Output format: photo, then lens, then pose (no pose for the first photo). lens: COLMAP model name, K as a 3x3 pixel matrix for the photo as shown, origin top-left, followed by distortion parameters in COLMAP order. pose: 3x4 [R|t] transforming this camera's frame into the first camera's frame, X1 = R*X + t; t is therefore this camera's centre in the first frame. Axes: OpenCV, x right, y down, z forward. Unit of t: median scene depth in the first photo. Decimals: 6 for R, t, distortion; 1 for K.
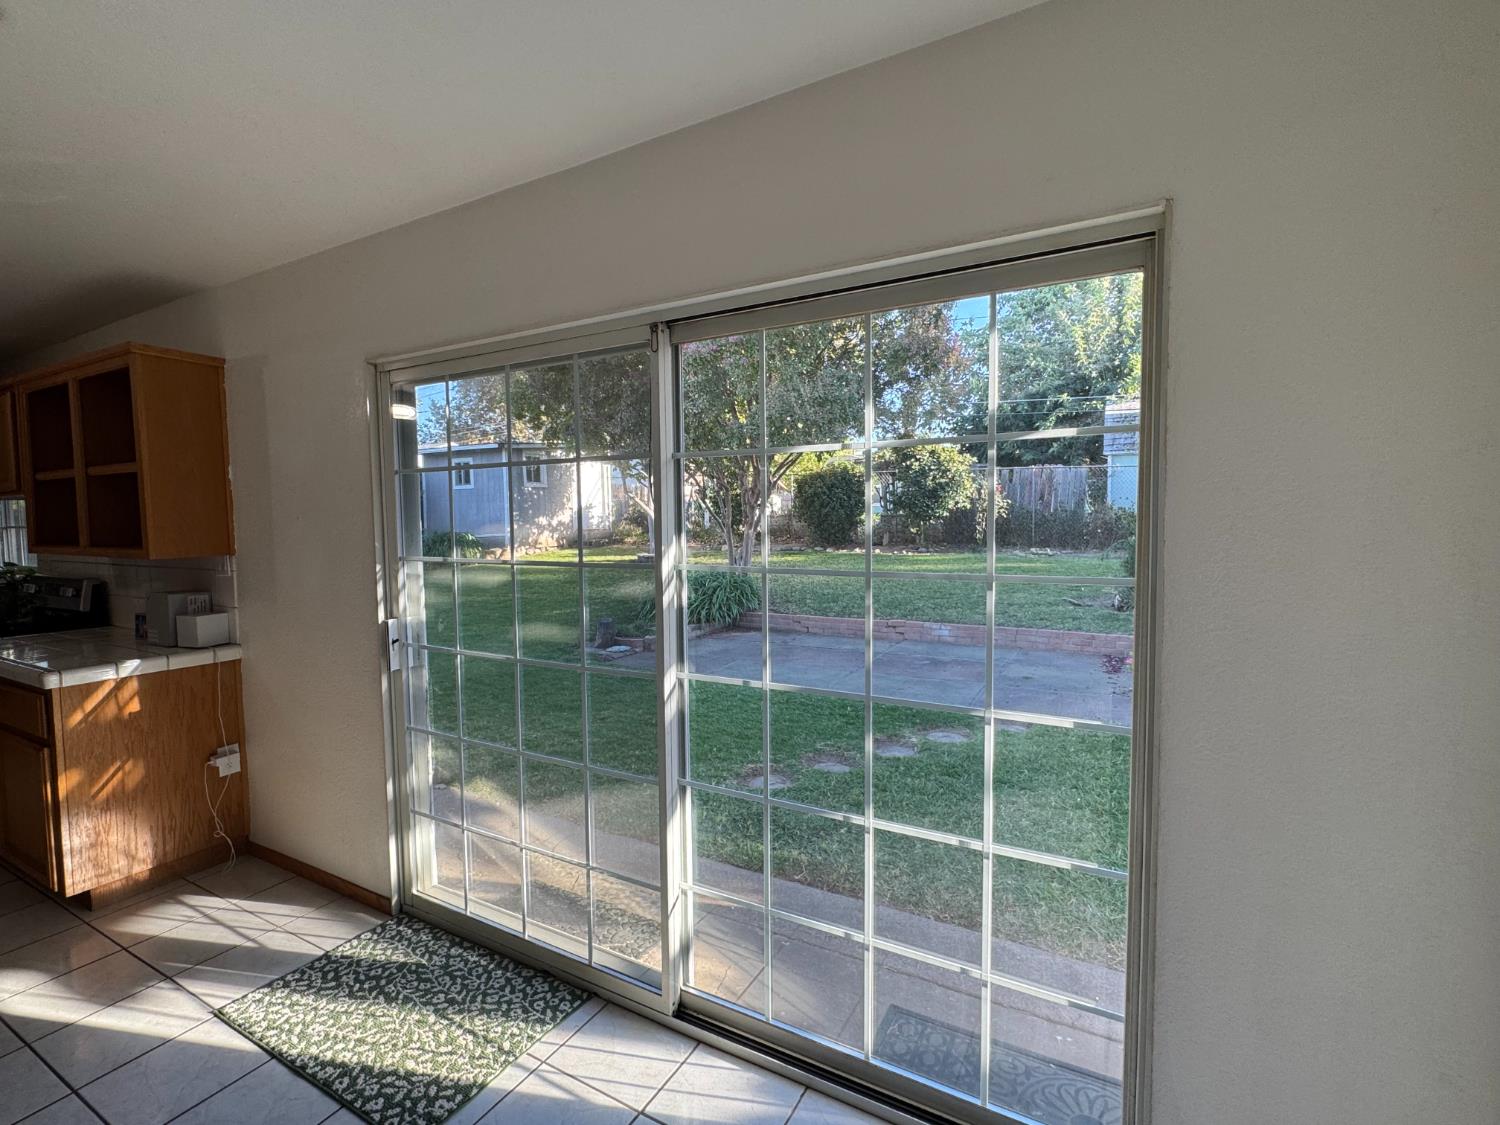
lens RADIAL K [[706.0, 0, 750.0], [0, 706.0, 562.5], [0, 0, 1]] dist [-0.000117, -0.000113]
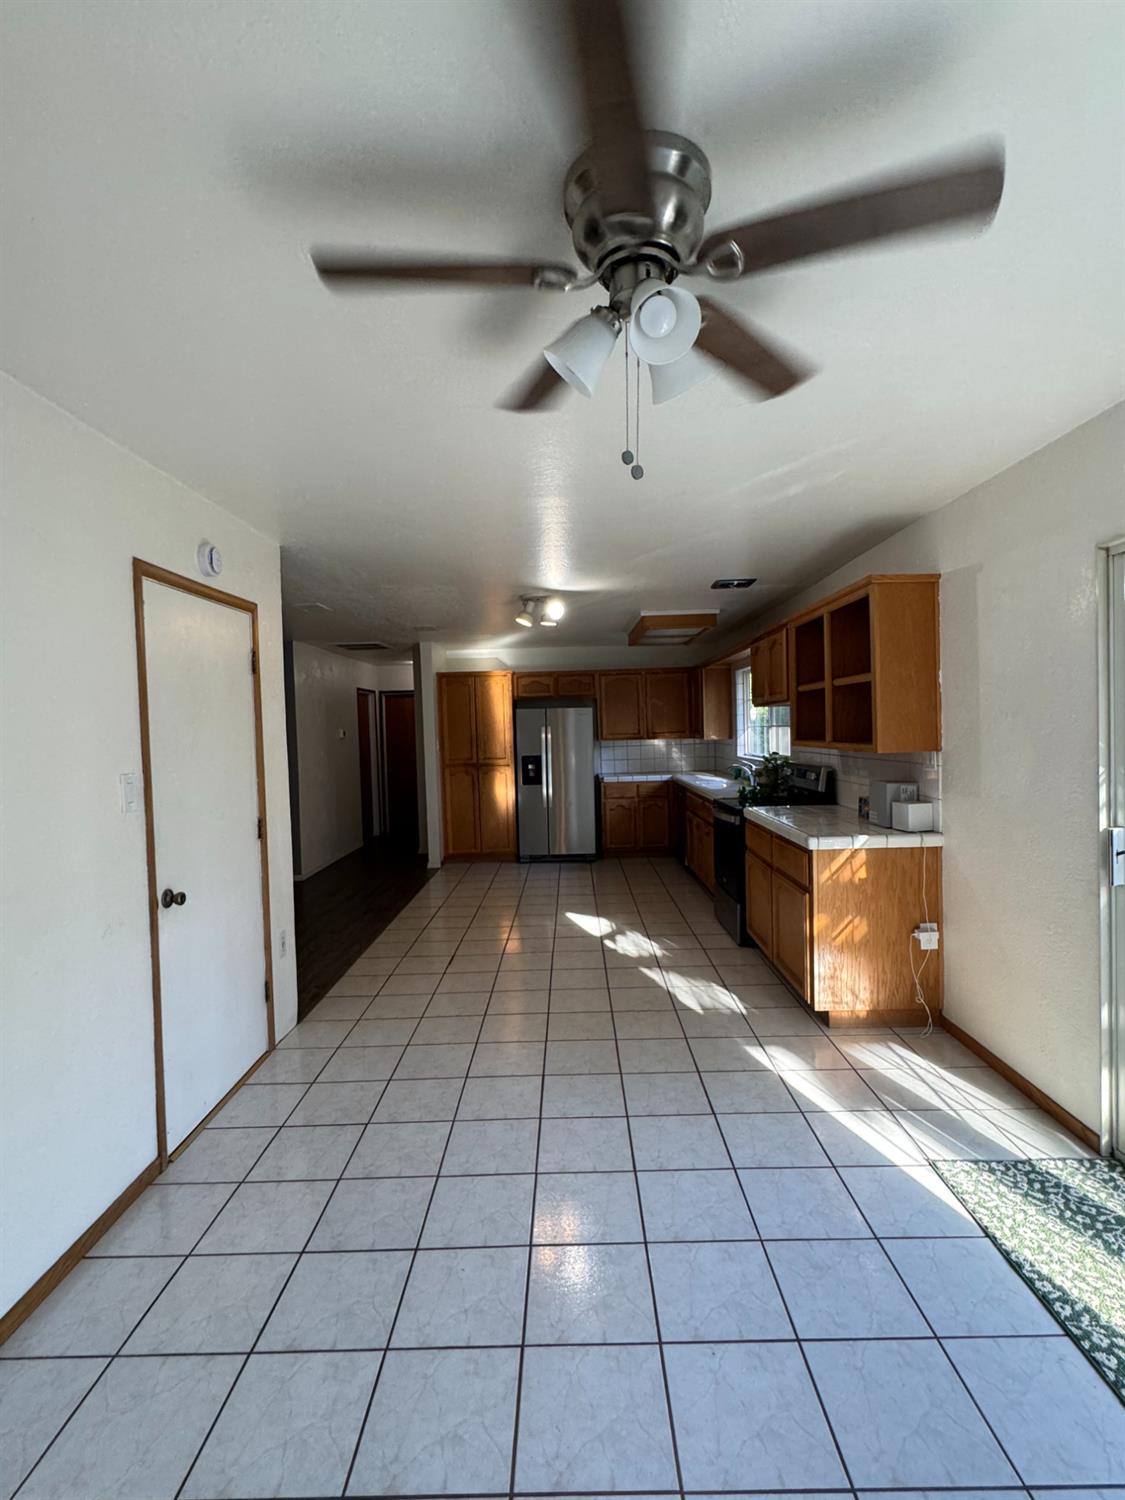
lens RADIAL K [[706.0, 0, 562.5], [0, 706.0, 750.0], [0, 0, 1]] dist [-0.000117, -0.000113]
pose [[0.490201, 0.024988, -0.871251, -0.070335], [-0.034694, 0.999356, 0.009142, -0.002556], [0.870919, 0.025746, 0.490752, -0.056666]]
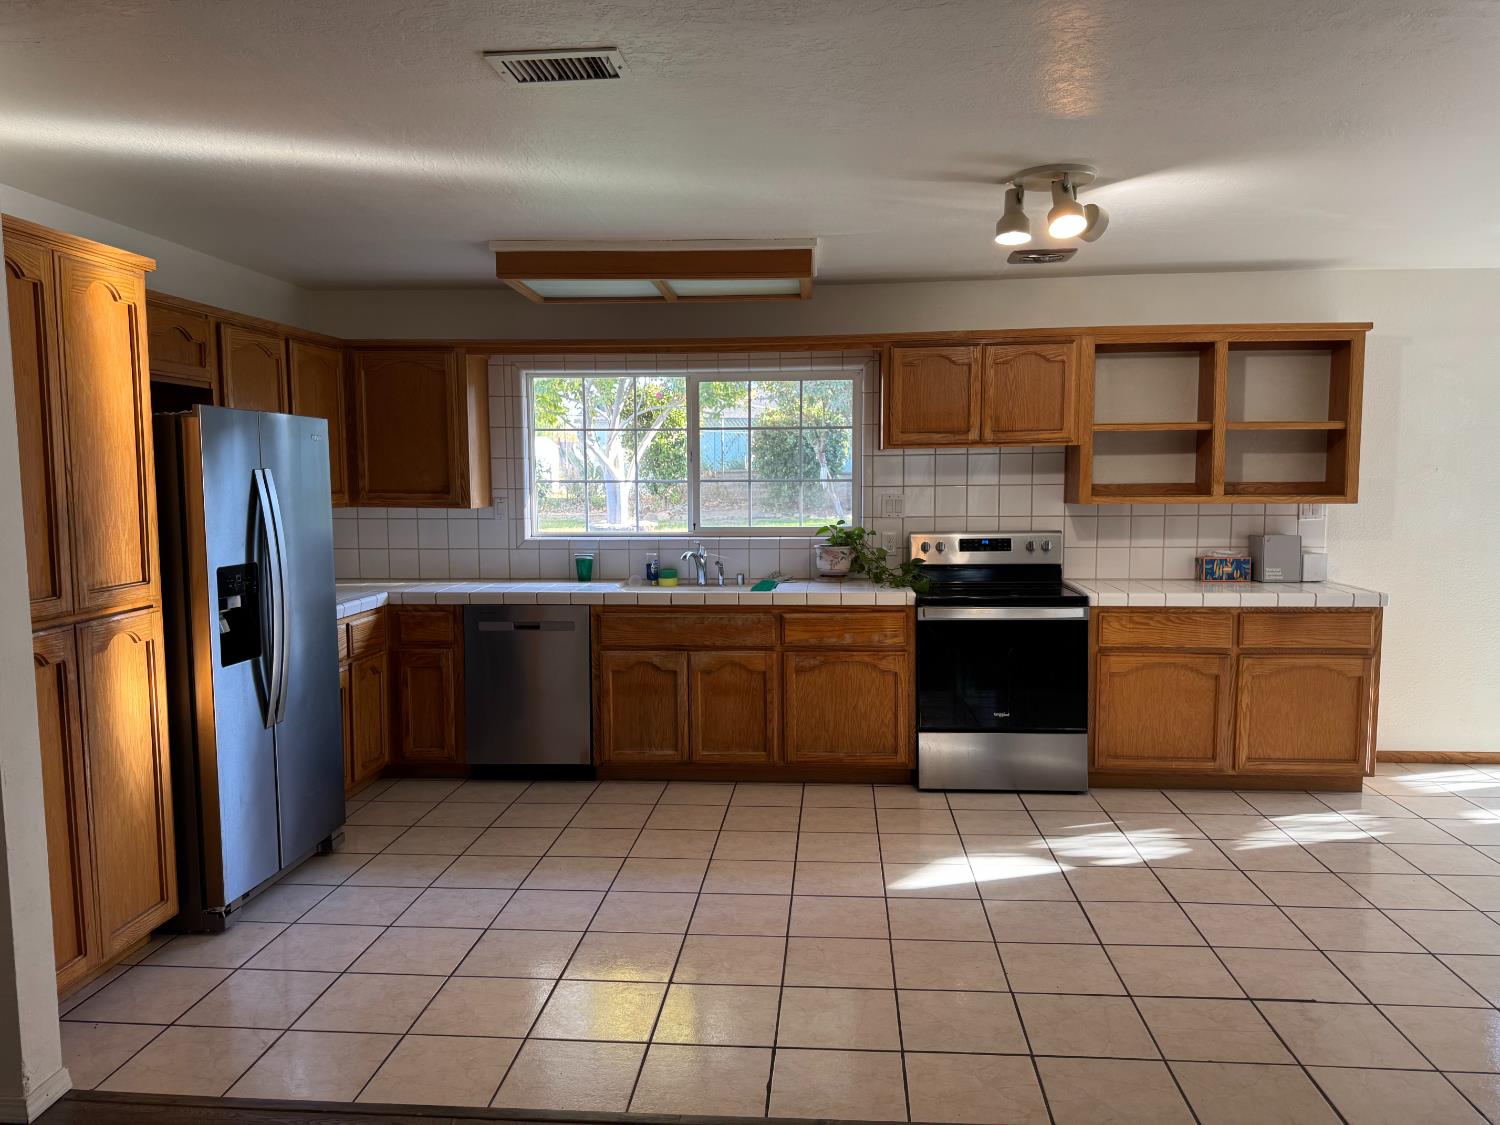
lens RADIAL K [[1034.9, 0, 750.0], [0, 1034.9, 562.5], [0, 0, 1]] dist [0.011169, 0.000716]
pose [[0.904465, -0.037392, 0.424907, -2.538114], [0.031628, 0.999287, 0.020615, 0.039806], [-0.425374, -0.005207, 0.905002, -0.137054]]
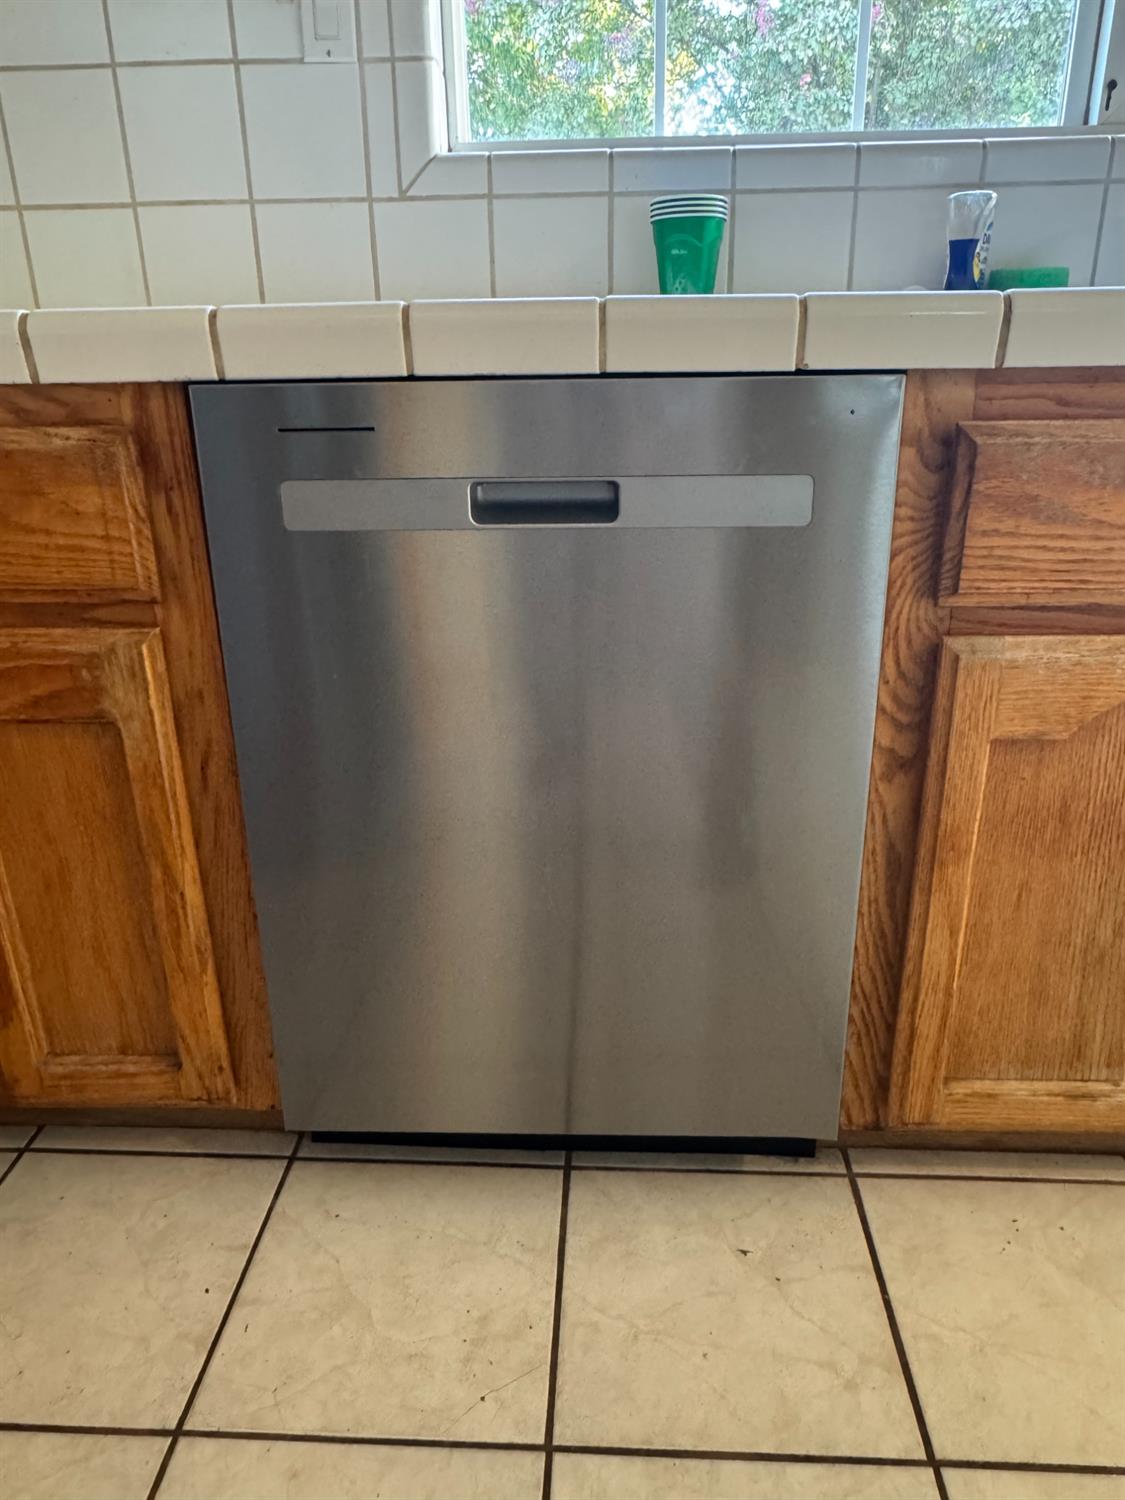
lens RADIAL K [[1000.5, 0, 562.5], [0, 1000.5, 750.0], [0, 0, 1]] dist [0.001266, 0.000146]
pose [[0.893997, -0.169937, 0.414597, -2.276183], [0.036157, 0.949632, 0.311273, 0.147457], [-0.446612, -0.263287, 0.855113, 1.324846]]
